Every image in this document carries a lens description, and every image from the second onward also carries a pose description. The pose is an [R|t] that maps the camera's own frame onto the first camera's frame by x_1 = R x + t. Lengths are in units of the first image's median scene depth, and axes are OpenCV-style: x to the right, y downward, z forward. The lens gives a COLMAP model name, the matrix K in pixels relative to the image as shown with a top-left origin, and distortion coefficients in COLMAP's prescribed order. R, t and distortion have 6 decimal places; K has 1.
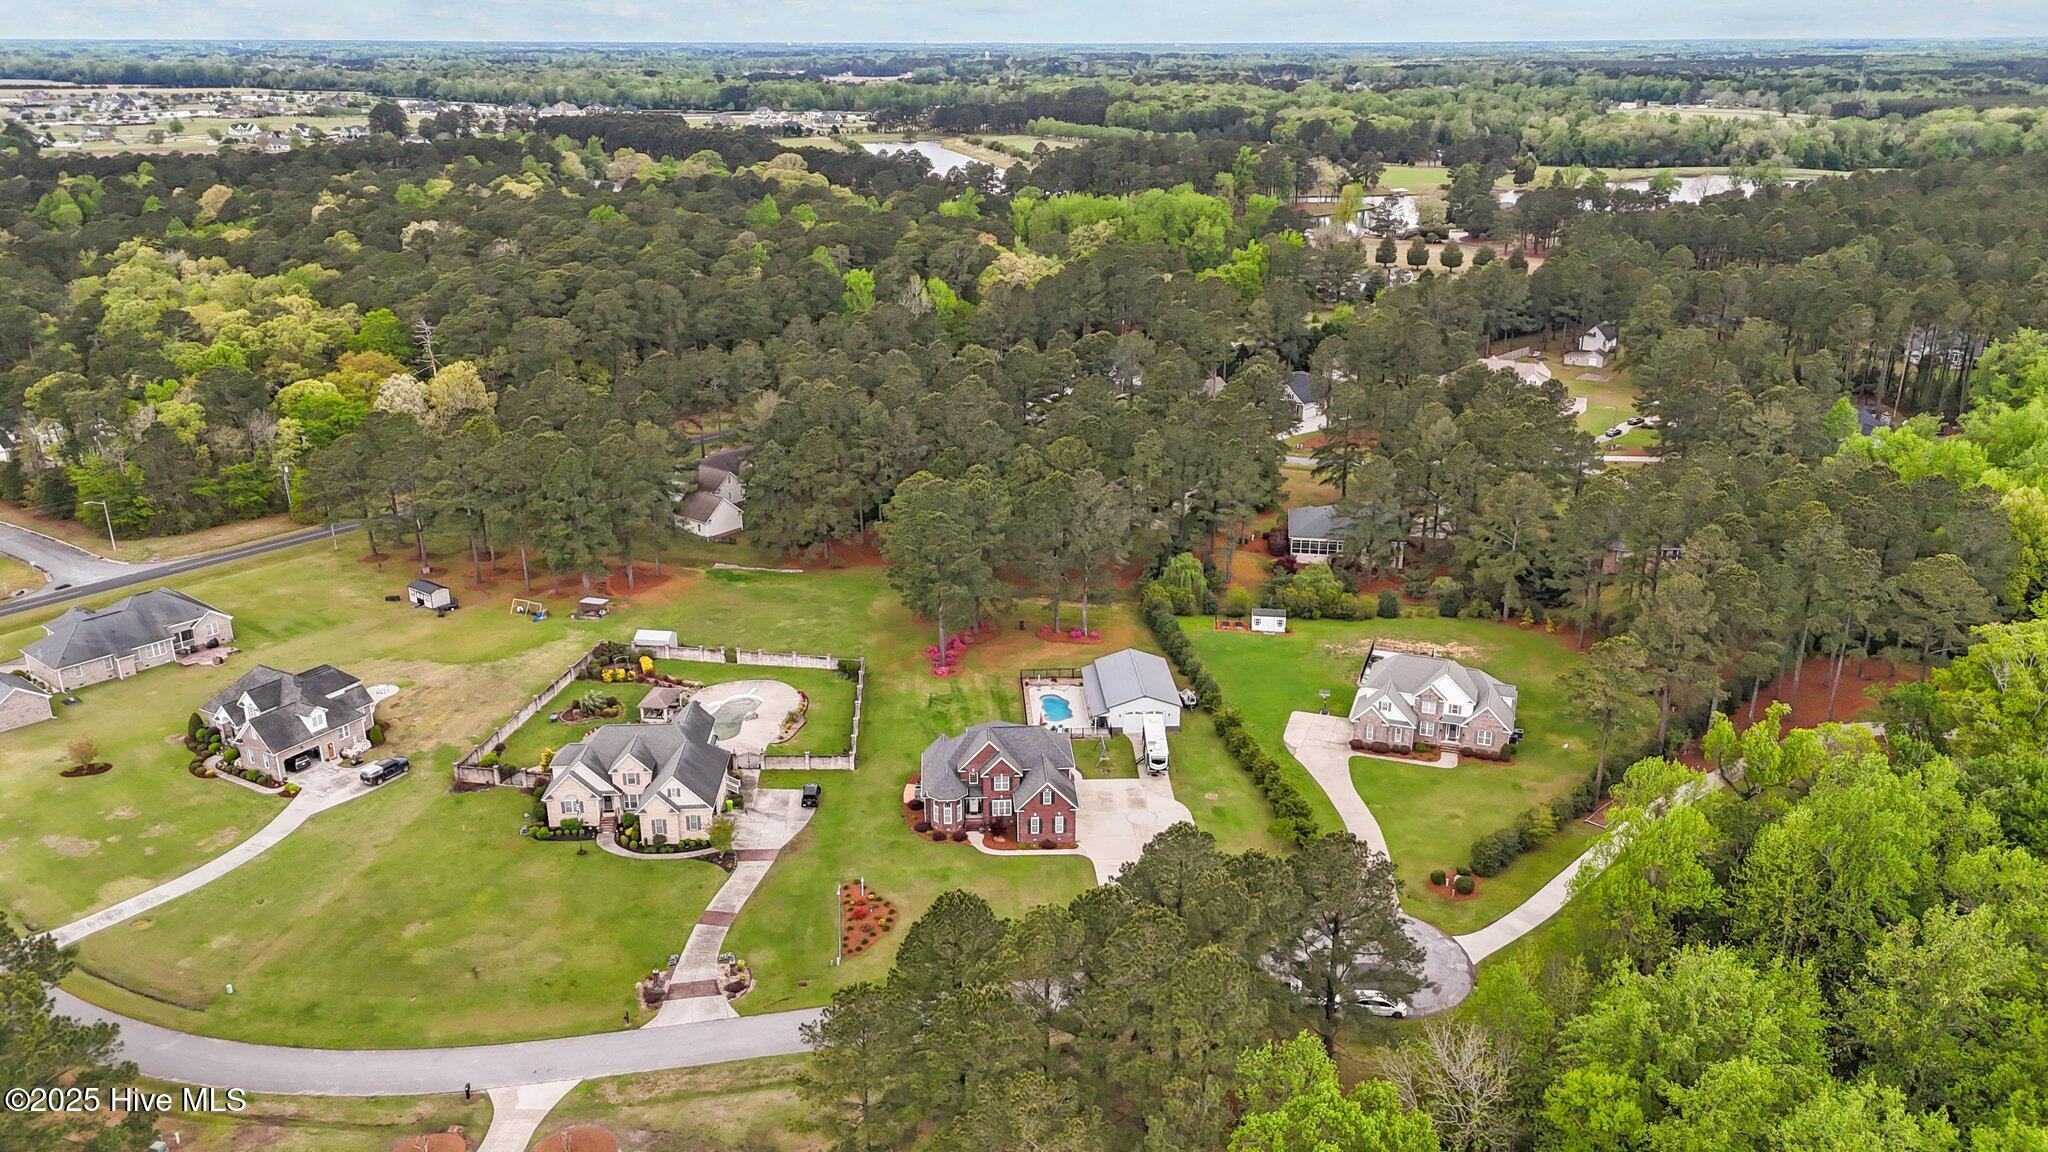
lens RADIAL K [[1475.2, 0, 1014.3], [0, 1475.2, 570.8], [0, 0, 1]] dist [0.092841, -0.000324]
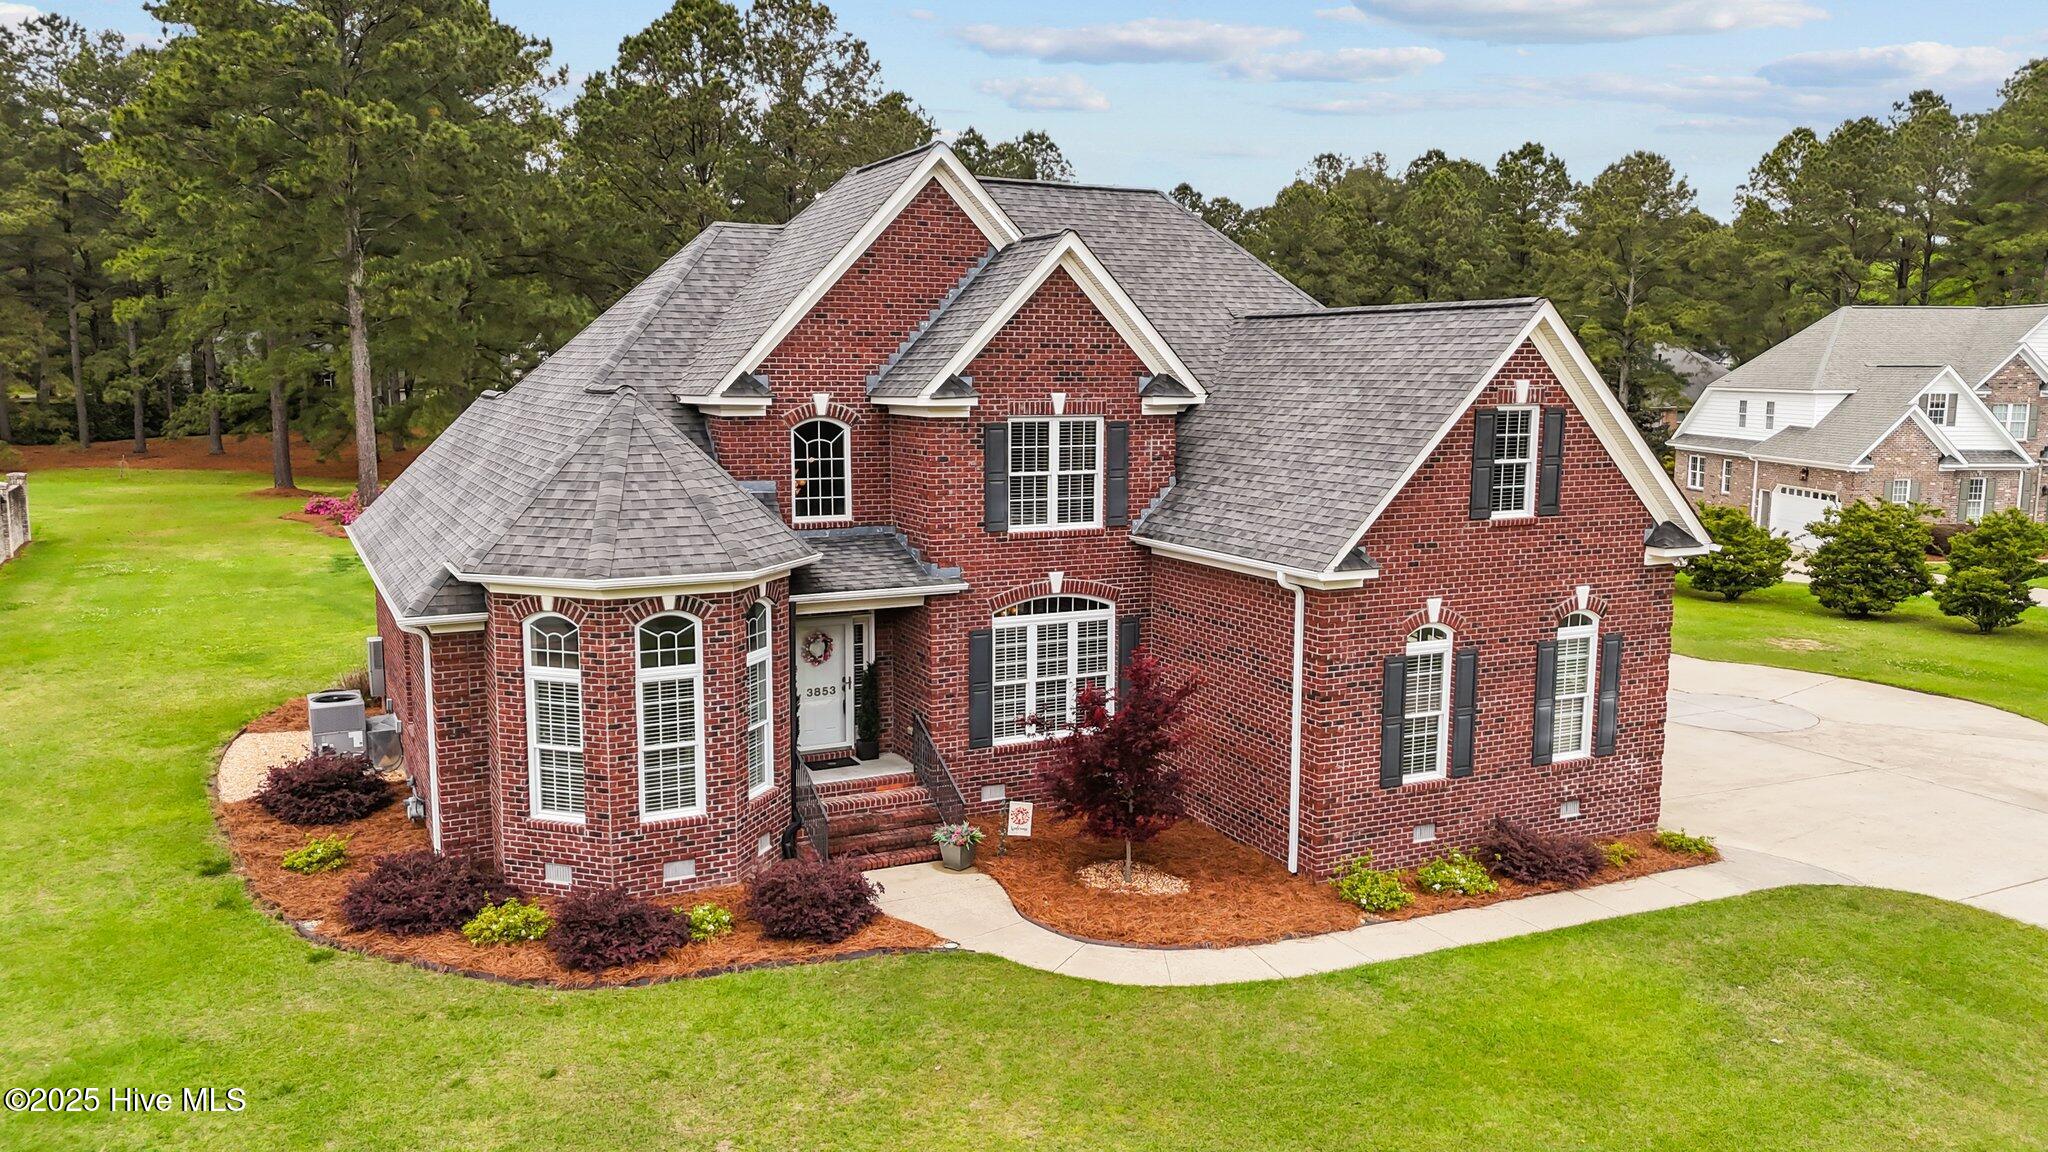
lens RADIAL K [[1510.8, 0, 1019.9], [0, 1510.8, 575.3], [0, 0, 1]] dist [0.075831, -0.080009]
pose [[0.919914, -0.050504, 0.388854, -0.064524], [0.124244, 0.978117, -0.166887, 0.175075], [-0.371916, 0.201835, 0.906058, 0.880819]]
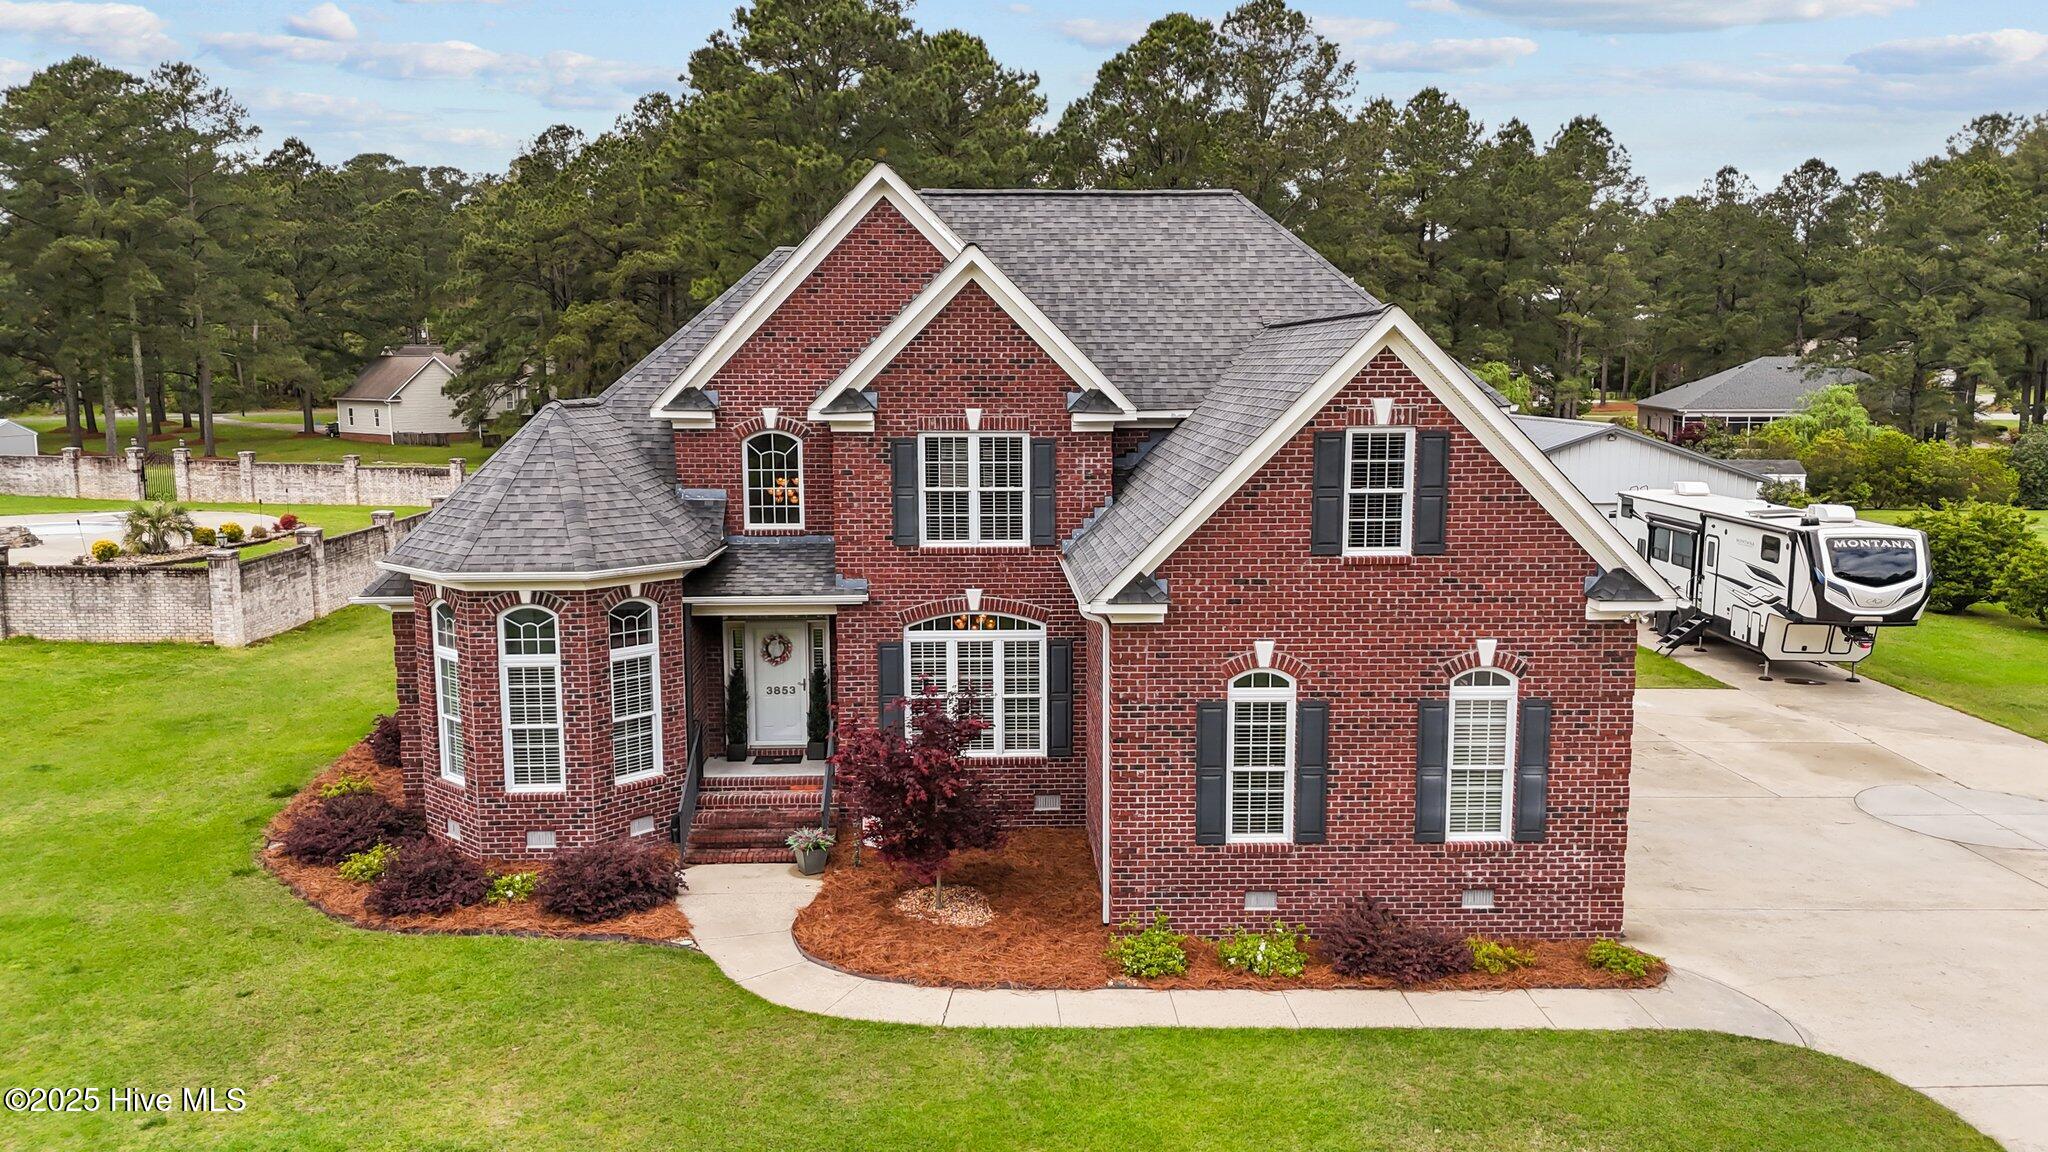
lens RADIAL K [[1490.9, 0, 1029.9], [0, 1490.9, 576.2], [0, 0, 1]] dist [0.081315, -0.087574]
pose [[0.999768, 0.001259, -0.021502, -0.000865], [-0.005386, 0.981185, -0.192995, 0.176983], [0.020855, 0.193066, 0.980964, 0.872271]]
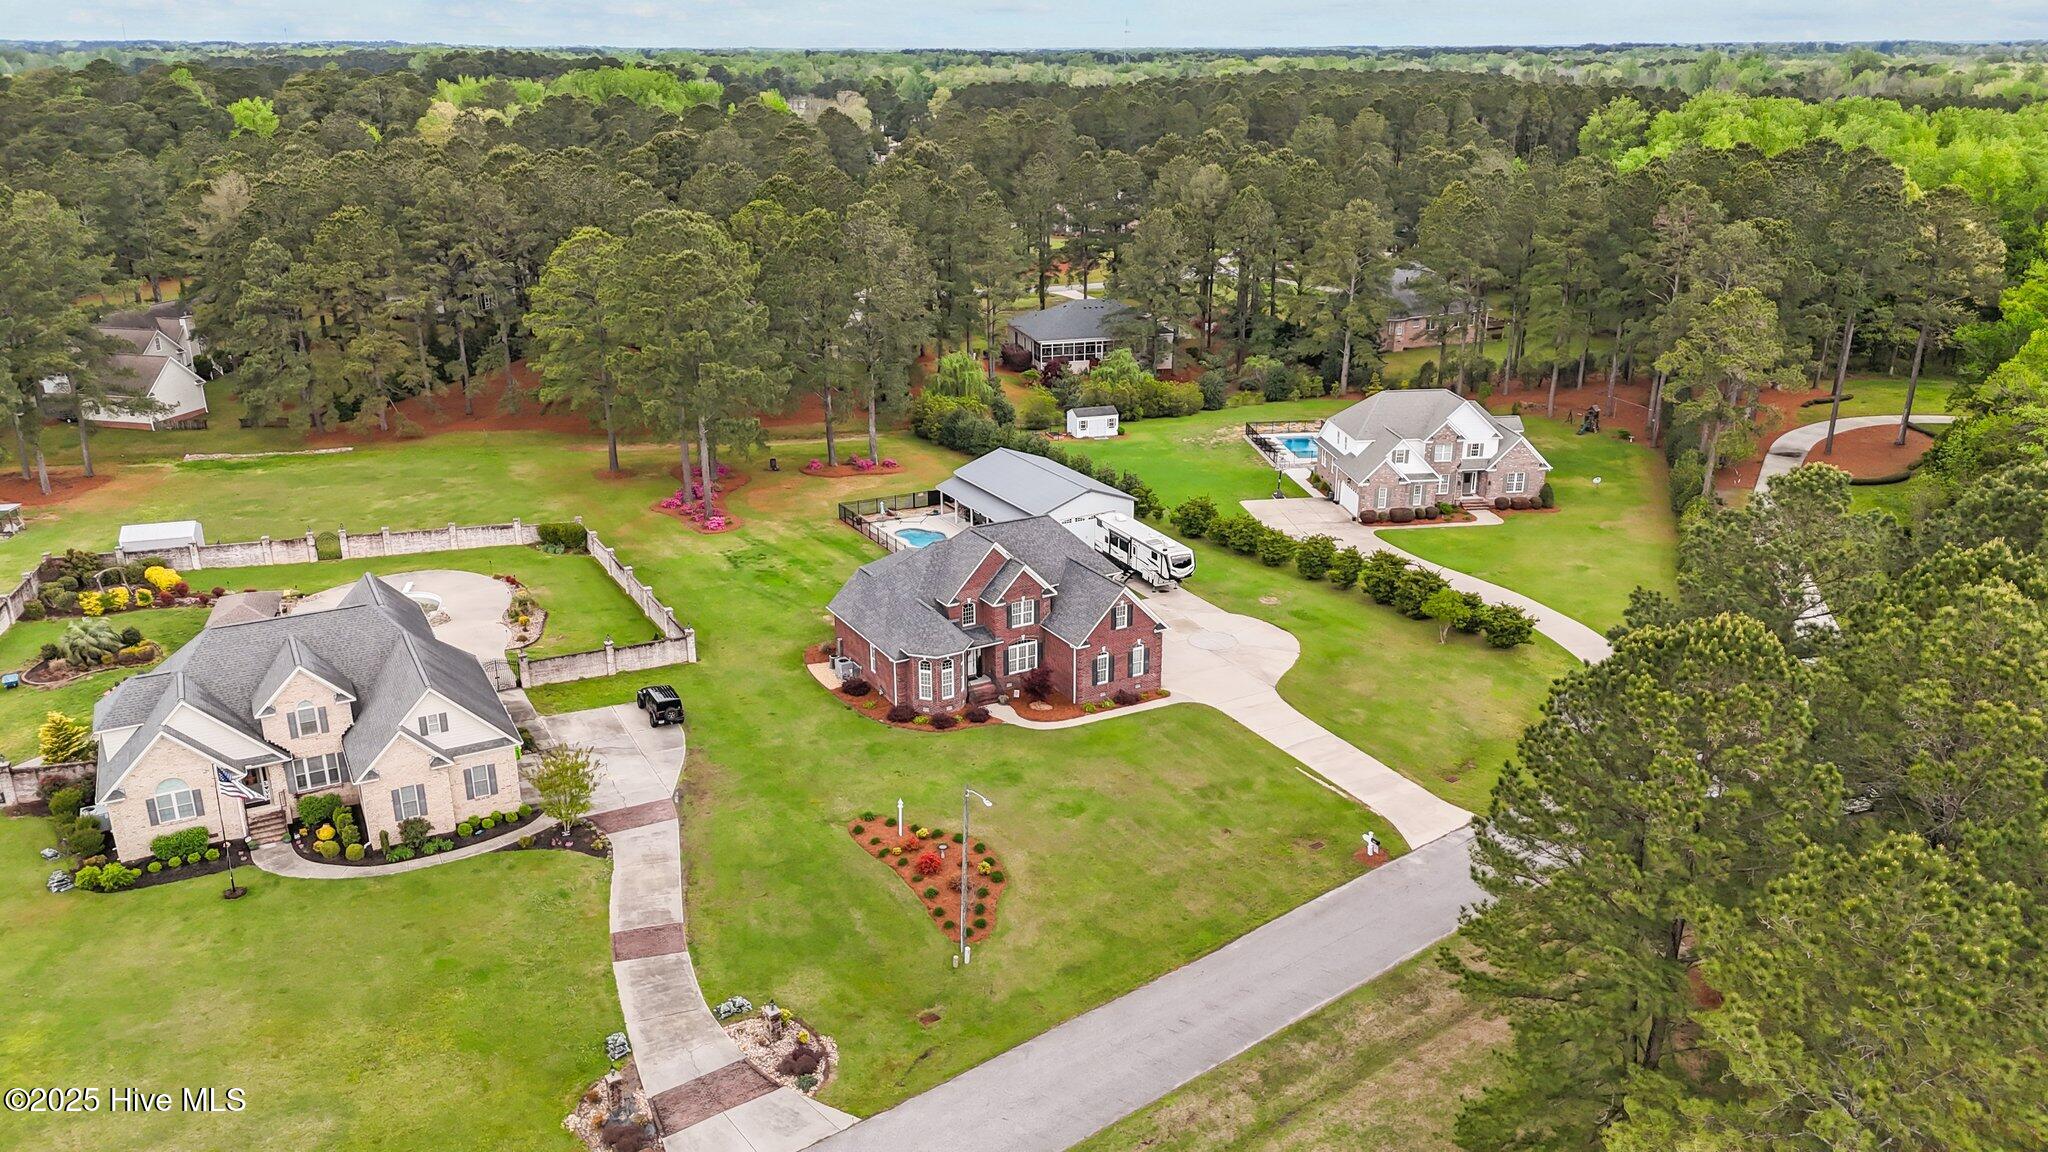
lens RADIAL K [[1490.9, 0, 1029.9], [0, 1490.9, 576.2], [0, 0, 1]] dist [0.081315, -0.087574]
pose [[0.898048, -0.143360, 0.415881, -0.244376], [0.142596, 0.989228, 0.033080, 0.110972], [-0.416144, 0.029596, 0.908817, 0.473319]]
